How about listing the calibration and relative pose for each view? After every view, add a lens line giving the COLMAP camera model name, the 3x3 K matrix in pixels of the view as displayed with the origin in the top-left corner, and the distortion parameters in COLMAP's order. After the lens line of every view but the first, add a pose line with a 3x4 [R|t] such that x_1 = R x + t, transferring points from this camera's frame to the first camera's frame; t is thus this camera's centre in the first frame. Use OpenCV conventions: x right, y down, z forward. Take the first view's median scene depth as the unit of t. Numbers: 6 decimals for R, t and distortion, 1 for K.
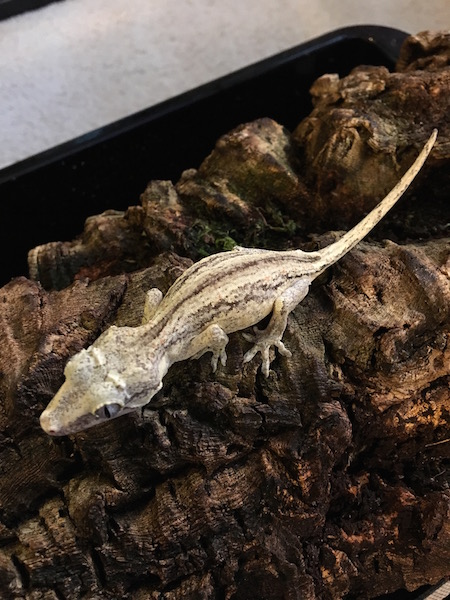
lens RADIAL K [[525.2, 0, 225.0], [0, 525.2, 300.0], [0, 0, 1]] dist [0.078977, -0.168273]
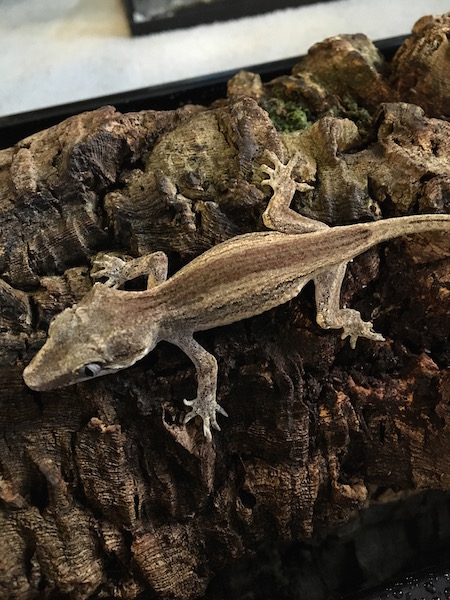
lens RADIAL K [[525.2, 0, 225.0], [0, 525.2, 300.0], [0, 0, 1]] dist [0.078977, -0.168273]
pose [[0.964077, 0.194497, -0.180907, 0.146031], [-0.214811, 0.971493, -0.100284, 0.438087], [0.156245, 0.135543, 0.978374, 0.014456]]
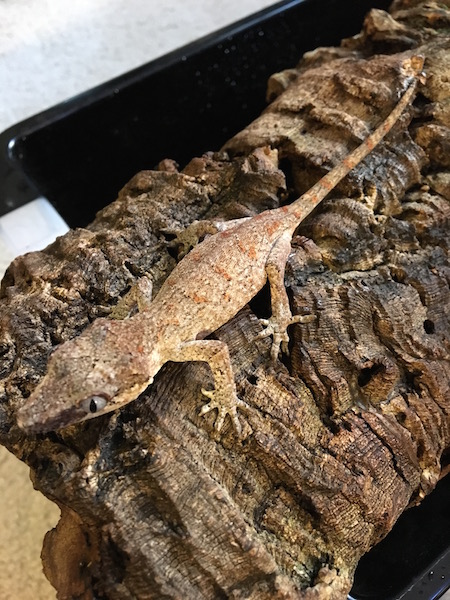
lens RADIAL K [[530.7, 0, 225.0], [0, 530.7, 300.0], [0, 0, 1]] dist [0.079752, -0.185966]
pose [[0.991217, -0.094508, 0.092504, -0.846231], [0.096192, 0.995266, -0.013910, 0.555402], [-0.090751, 0.022686, 0.995615, -0.239056]]
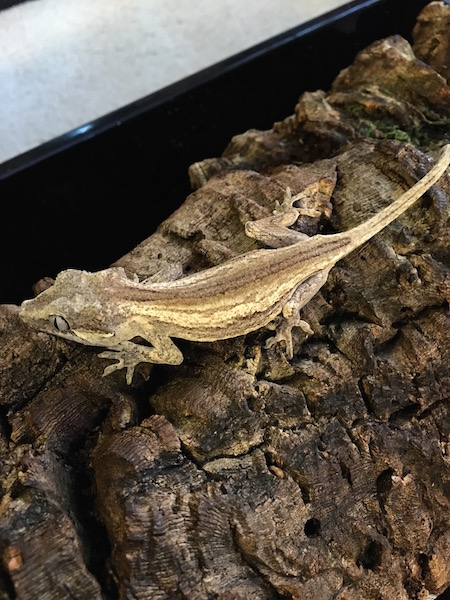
lens RADIAL K [[525.2, 0, 225.0], [0, 525.2, 300.0], [0, 0, 1]] dist [0.078977, -0.168273]
pose [[0.994931, -0.068172, 0.073931, -0.531109], [0.069118, 0.997555, -0.010307, 0.255843], [-0.073047, 0.015364, 0.997210, -0.080789]]
